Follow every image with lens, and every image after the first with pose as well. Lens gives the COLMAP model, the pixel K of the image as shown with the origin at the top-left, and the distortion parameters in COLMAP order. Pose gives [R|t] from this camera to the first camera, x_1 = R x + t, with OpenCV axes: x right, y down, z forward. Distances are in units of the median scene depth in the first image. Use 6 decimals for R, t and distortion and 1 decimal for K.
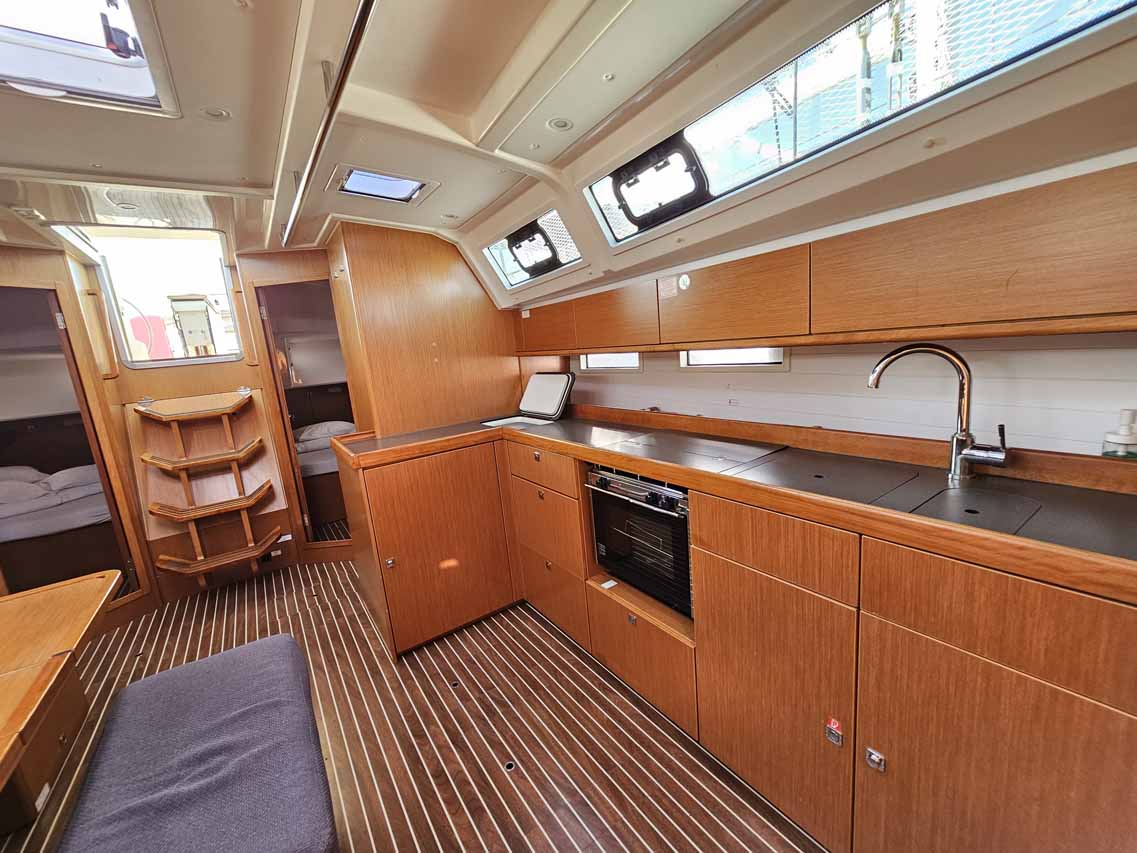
lens RADIAL K [[462.5, 0, 549.4], [0, 462.5, 430.6], [0, 0, 1]] dist [-0.002913, 0.001984]
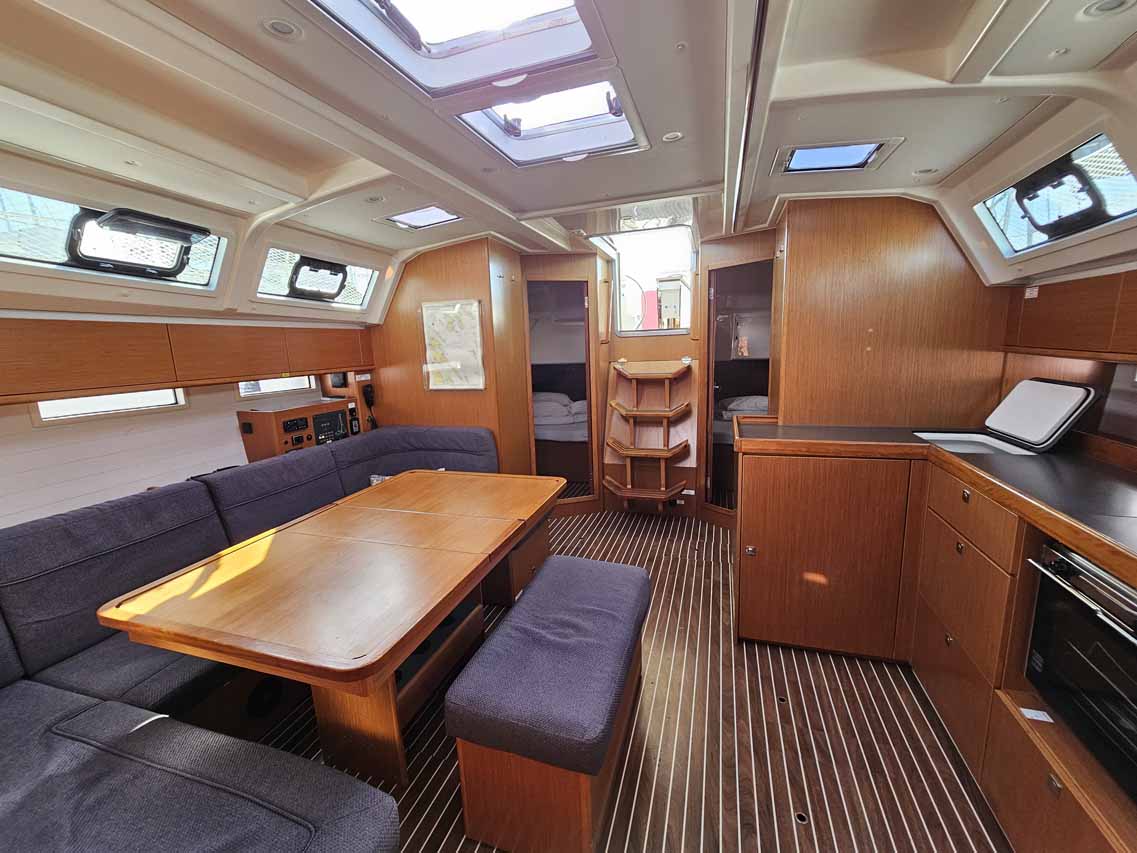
lens RADIAL K [[462.5, 0, 561.5], [0, 462.5, 428.4], [0, 0, 1]] dist [-0.002913, 0.001984]
pose [[0.614693, 0.209988, -0.760301, 0.091792], [-0.162546, 0.976945, 0.138407, -0.036989], [0.771836, 0.038506, 0.634654, 0.025545]]
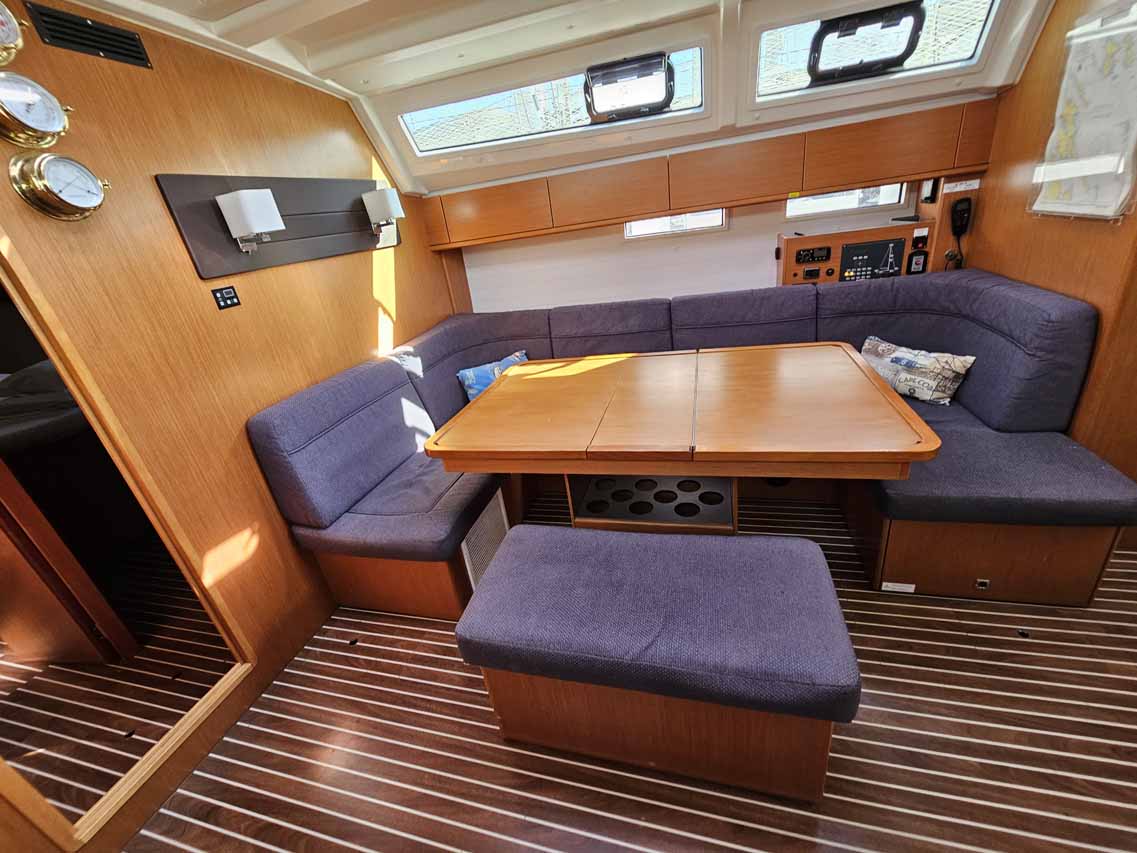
lens RADIAL K [[462.5, 0, 565.3], [0, 462.5, 421.8], [0, 0, 1]] dist [-0.002913, 0.001984]
pose [[-0.740646, 0.447391, -0.501284, -0.113865], [0.091778, 0.806446, 0.584142, -0.119608], [0.665598, 0.386635, -0.638351, 0.636145]]
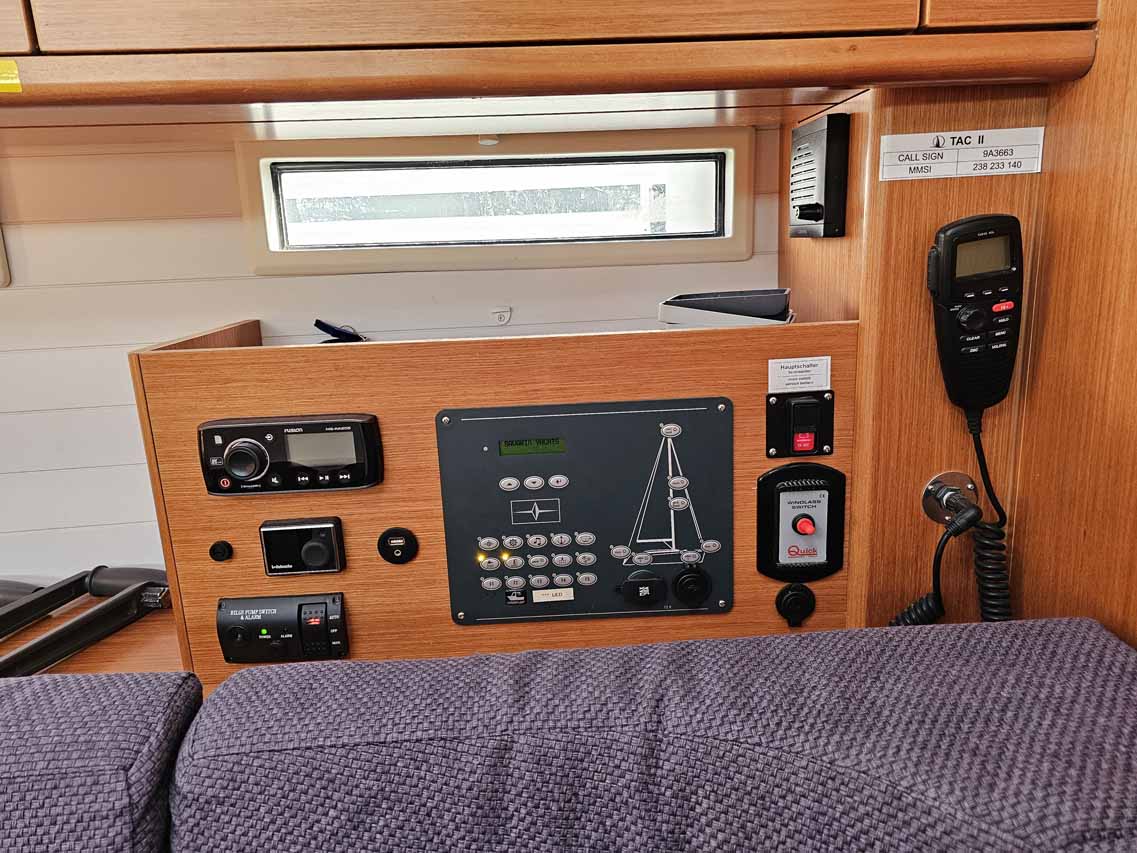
lens RADIAL K [[756.5, 0, 573.4], [0, 756.5, 417.0], [0, 0, 1]] dist [0.062579, -0.031565]
pose [[-0.542801, 0.313371, -0.779208, -0.969869], [-0.056092, 0.912184, 0.405923, 0.076253], [0.837986, 0.264043, -0.477557, 0.449204]]
